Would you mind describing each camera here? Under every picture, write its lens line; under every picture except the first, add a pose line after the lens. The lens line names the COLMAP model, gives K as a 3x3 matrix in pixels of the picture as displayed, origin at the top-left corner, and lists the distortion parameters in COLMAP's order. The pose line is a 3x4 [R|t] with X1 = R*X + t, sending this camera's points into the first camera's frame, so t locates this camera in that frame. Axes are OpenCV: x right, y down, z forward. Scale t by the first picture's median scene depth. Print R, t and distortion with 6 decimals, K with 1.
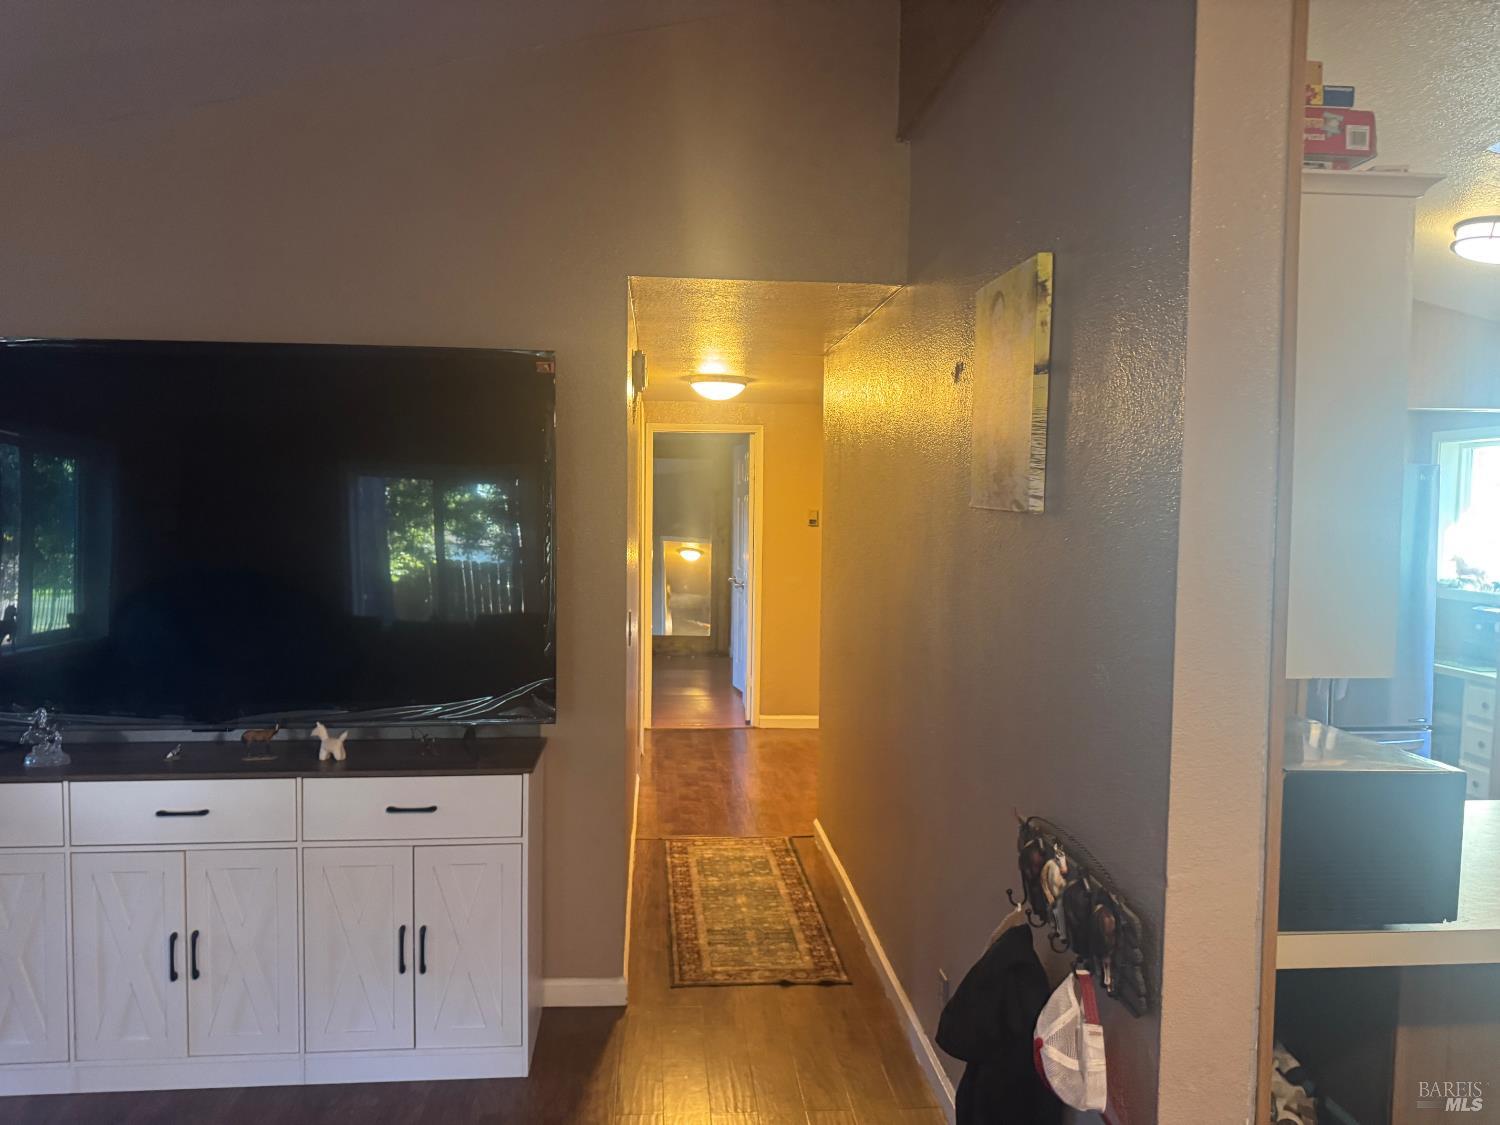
lens RADIAL K [[1065.8, 0, 744.9], [0, 1065.8, 575.0], [0, 0, 1]] dist [0.027193, -0.025318]
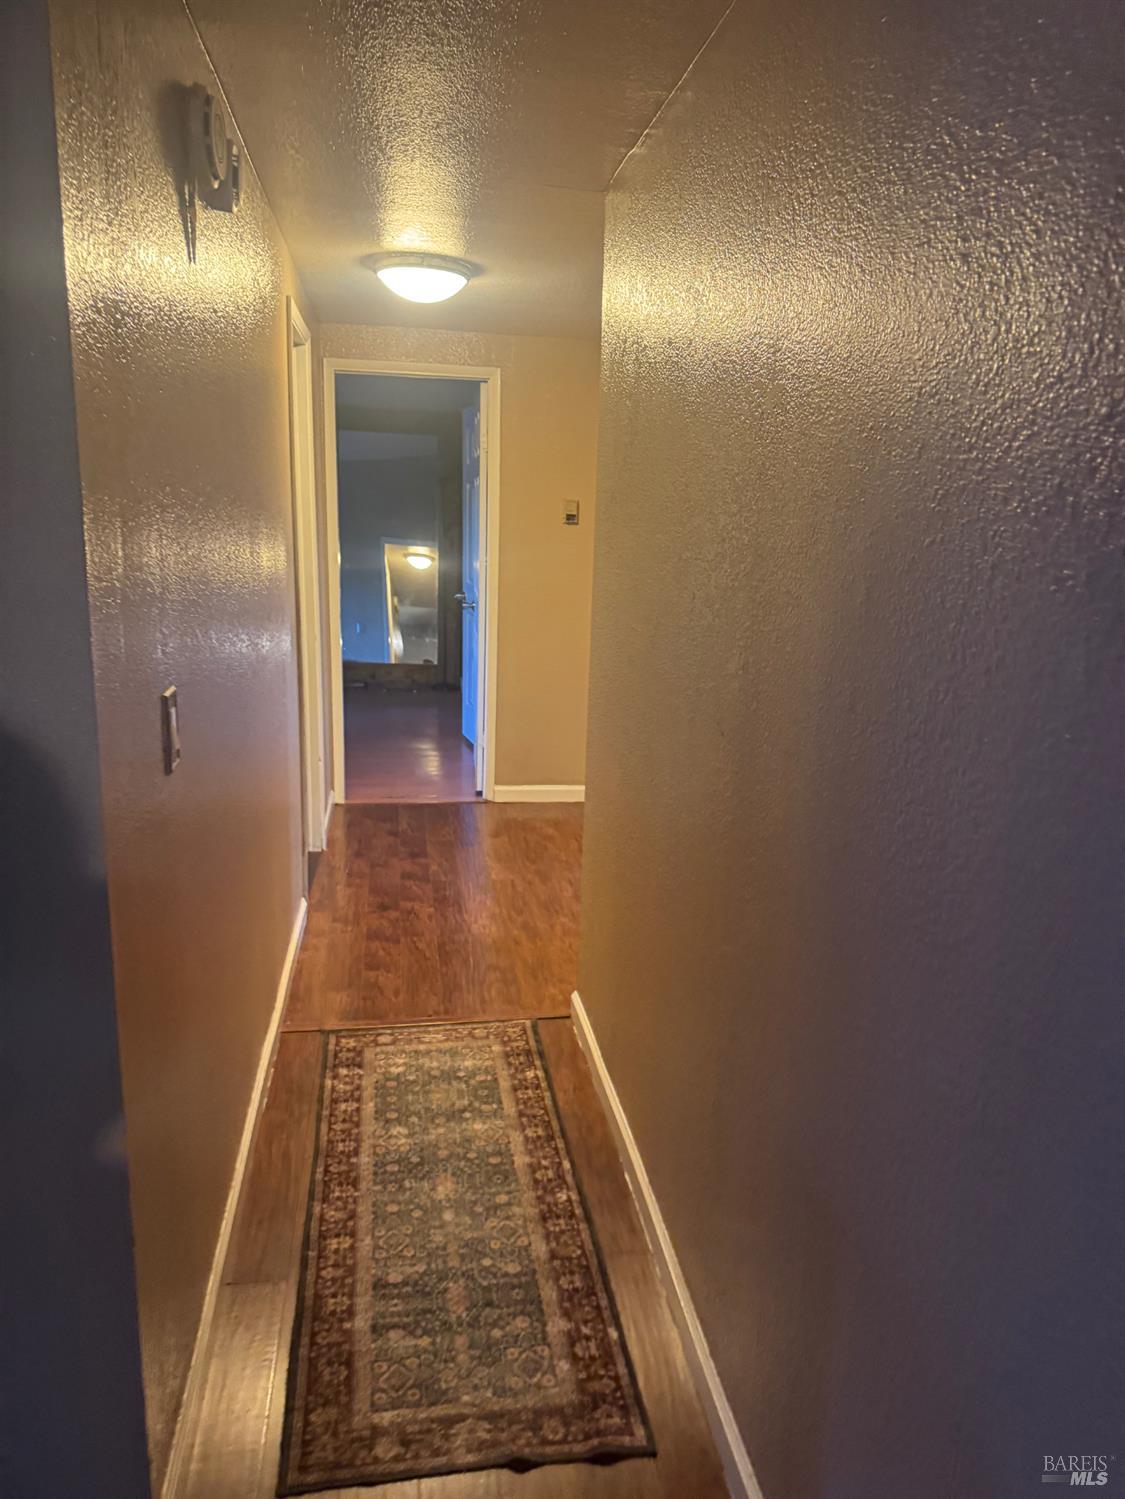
lens RADIAL K [[1065.1, 0, 611.8], [0, 1065.1, 779.5], [0, 0, 1]] dist [0.027193, -0.025318]
pose [[0.993505, 0.002718, 0.113757, 0.017355], [-0.023088, 0.983734, 0.178139, -0.008910], [-0.111423, -0.179608, 0.977408, 0.434380]]
